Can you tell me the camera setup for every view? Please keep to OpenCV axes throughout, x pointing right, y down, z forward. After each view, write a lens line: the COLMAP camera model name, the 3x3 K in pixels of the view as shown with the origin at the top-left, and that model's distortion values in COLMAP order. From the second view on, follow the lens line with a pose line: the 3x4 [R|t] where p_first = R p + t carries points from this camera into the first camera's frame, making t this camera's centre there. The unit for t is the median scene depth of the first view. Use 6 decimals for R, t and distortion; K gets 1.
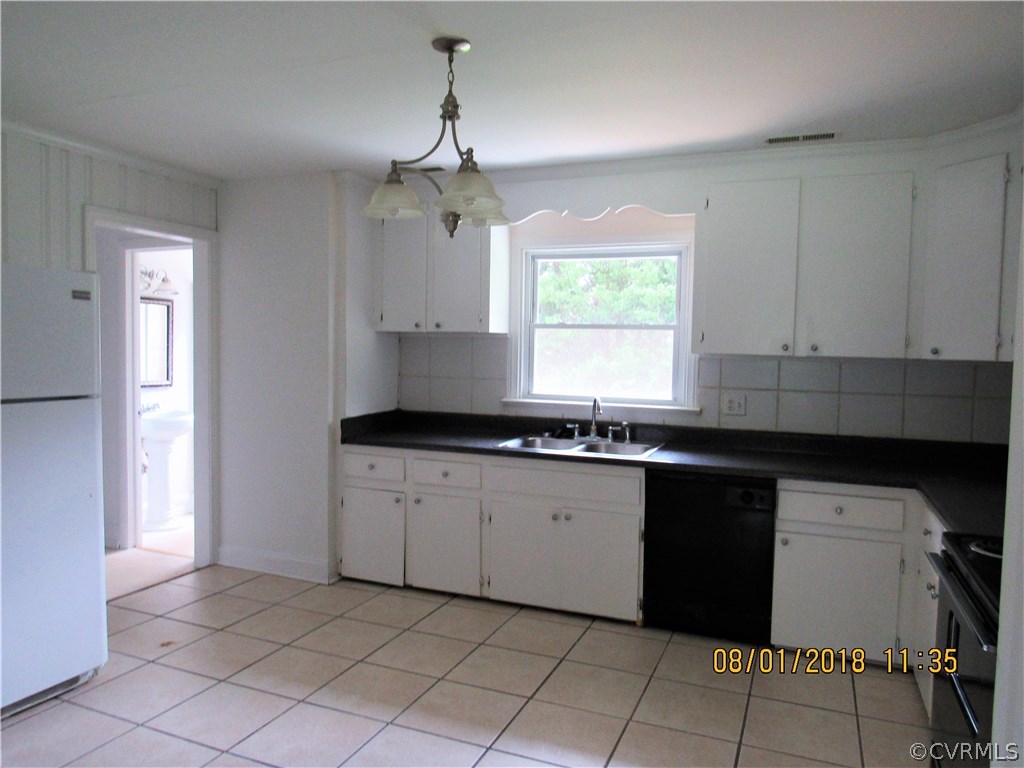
lens RADIAL K [[732.9, 0, 512.0], [0, 732.9, 384.0], [0, 0, 1]] dist [-0.006516, -0.001437]
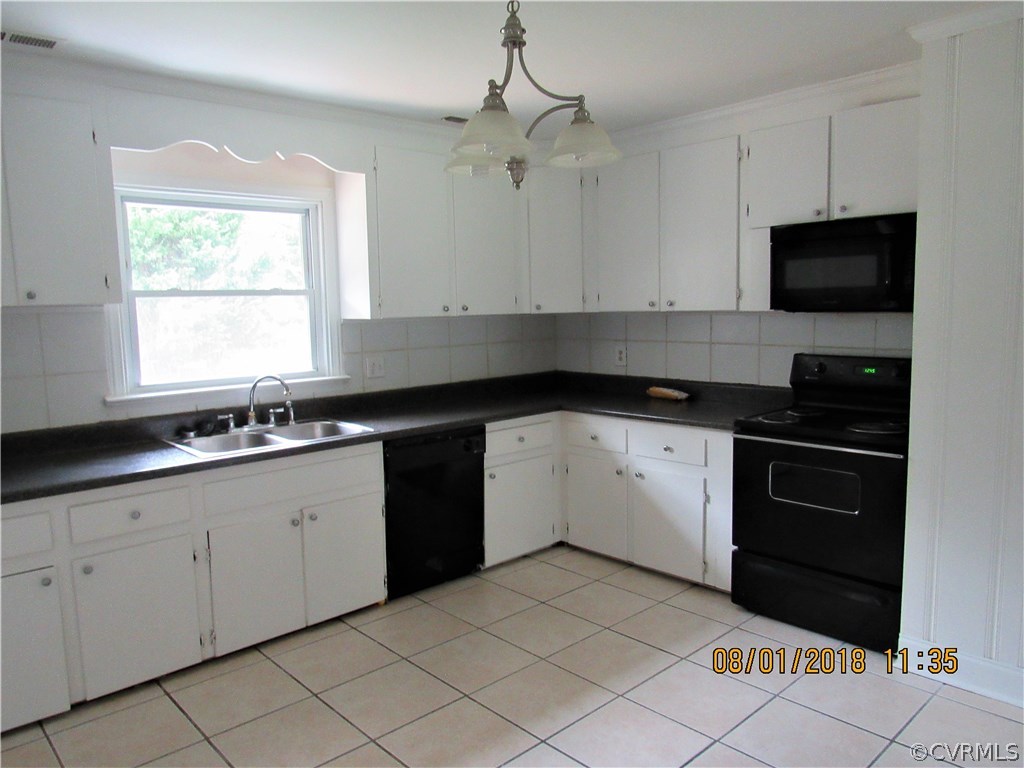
lens RADIAL K [[732.9, 0, 512.0], [0, 732.9, 384.0], [0, 0, 1]] dist [-0.006516, -0.001437]
pose [[0.427277, -0.126568, 0.895218, -0.526576], [0.080511, 0.991546, 0.101761, -0.037266], [-0.900529, 0.028595, 0.433855, 0.383028]]
